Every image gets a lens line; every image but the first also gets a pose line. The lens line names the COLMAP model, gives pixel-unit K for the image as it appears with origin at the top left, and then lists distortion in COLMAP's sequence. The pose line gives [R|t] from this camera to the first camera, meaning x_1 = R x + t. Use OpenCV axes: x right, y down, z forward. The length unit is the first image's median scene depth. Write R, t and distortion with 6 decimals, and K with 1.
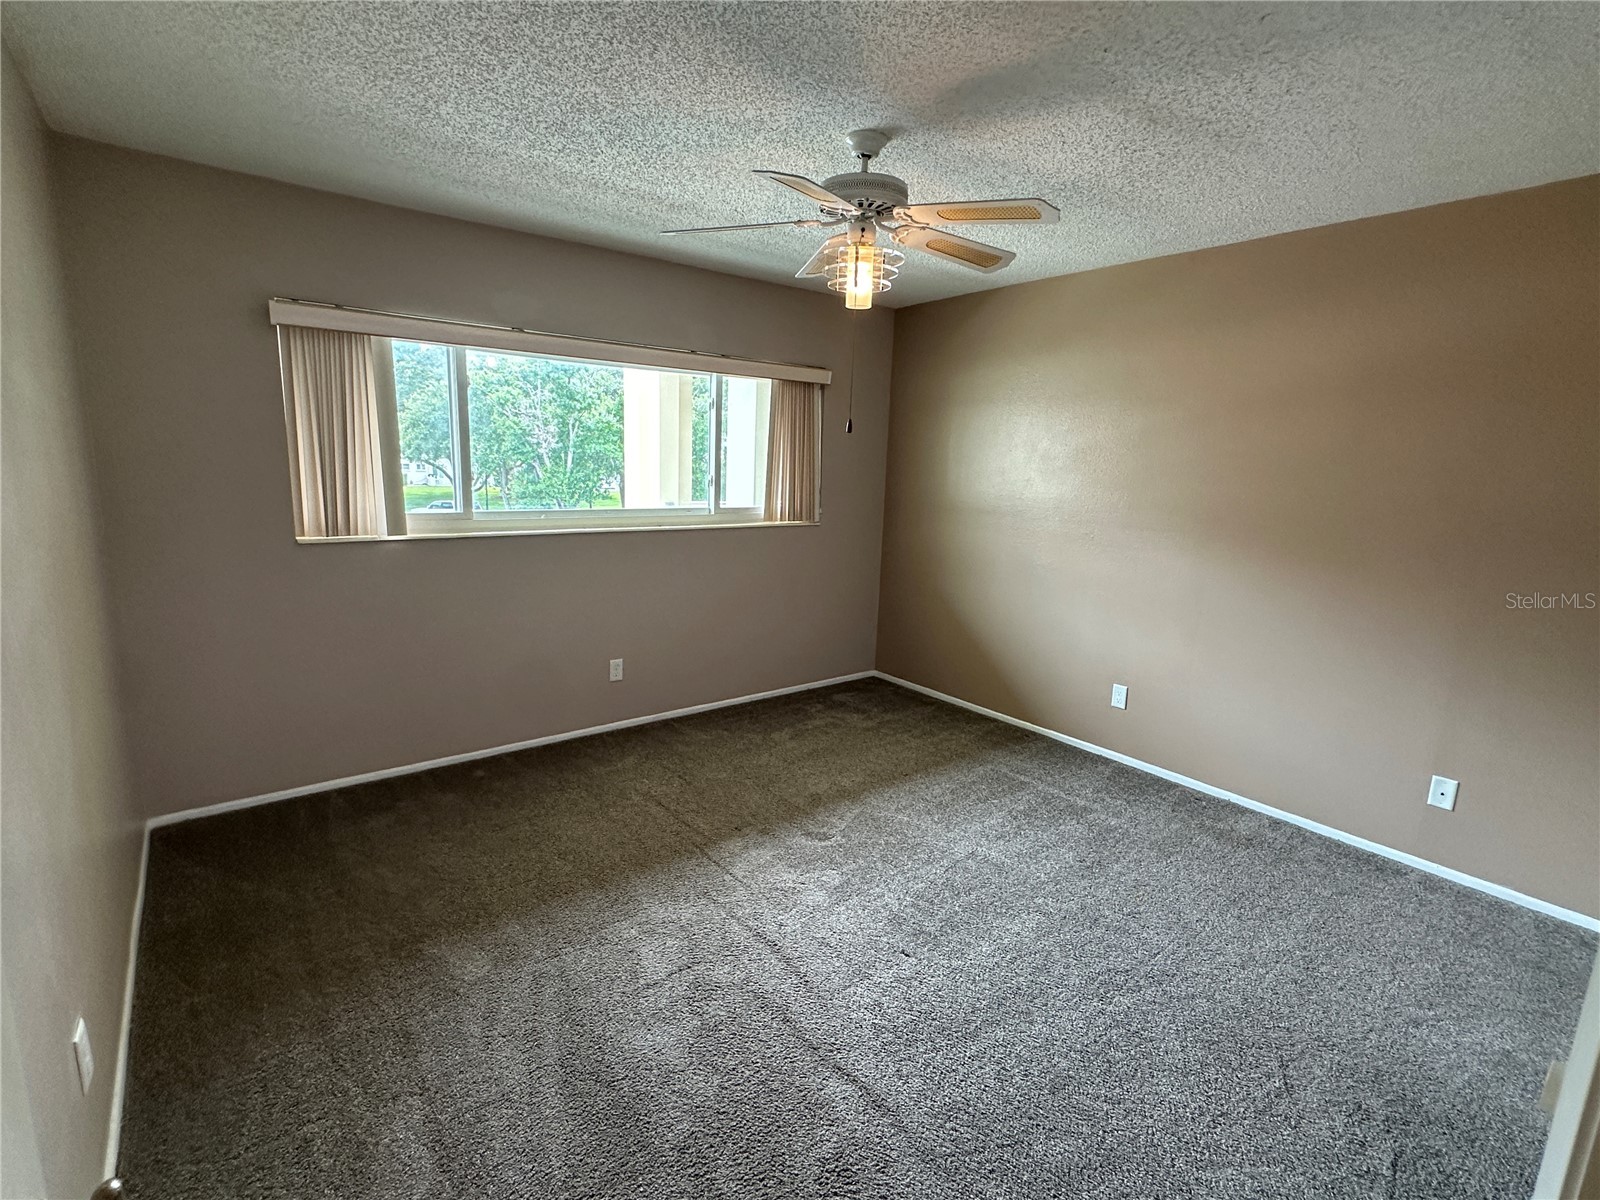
lens RADIAL K [[750.9, 0, 803.0], [0, 750.9, 597.9], [0, 0, 1]] dist [-0.004810, 0.001915]
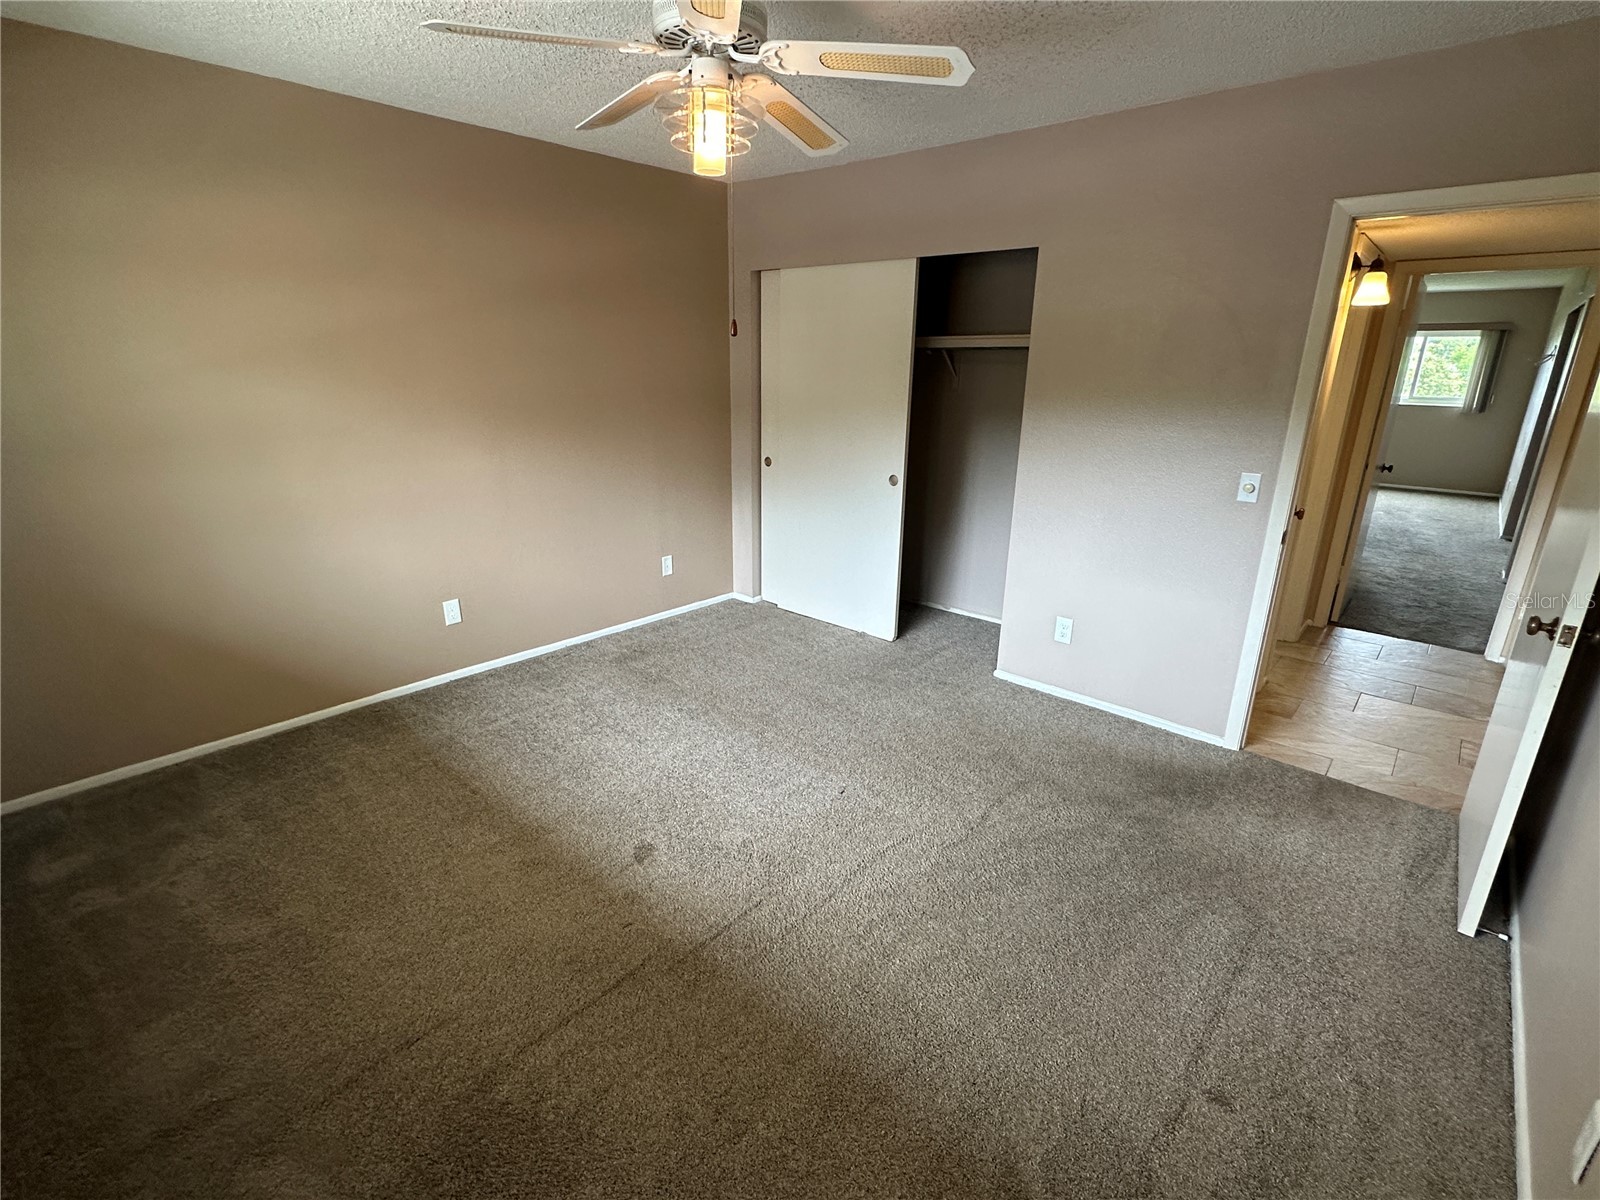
lens RADIAL K [[750.9, 0, 802.7], [0, 750.9, 601.4], [0, 0, 1]] dist [-0.004810, 0.001915]
pose [[-0.175098, -0.336482, 0.925268, -0.551701], [0.162454, 0.917031, 0.364230, -0.161175], [-0.971056, 0.214089, -0.105907, 0.716180]]
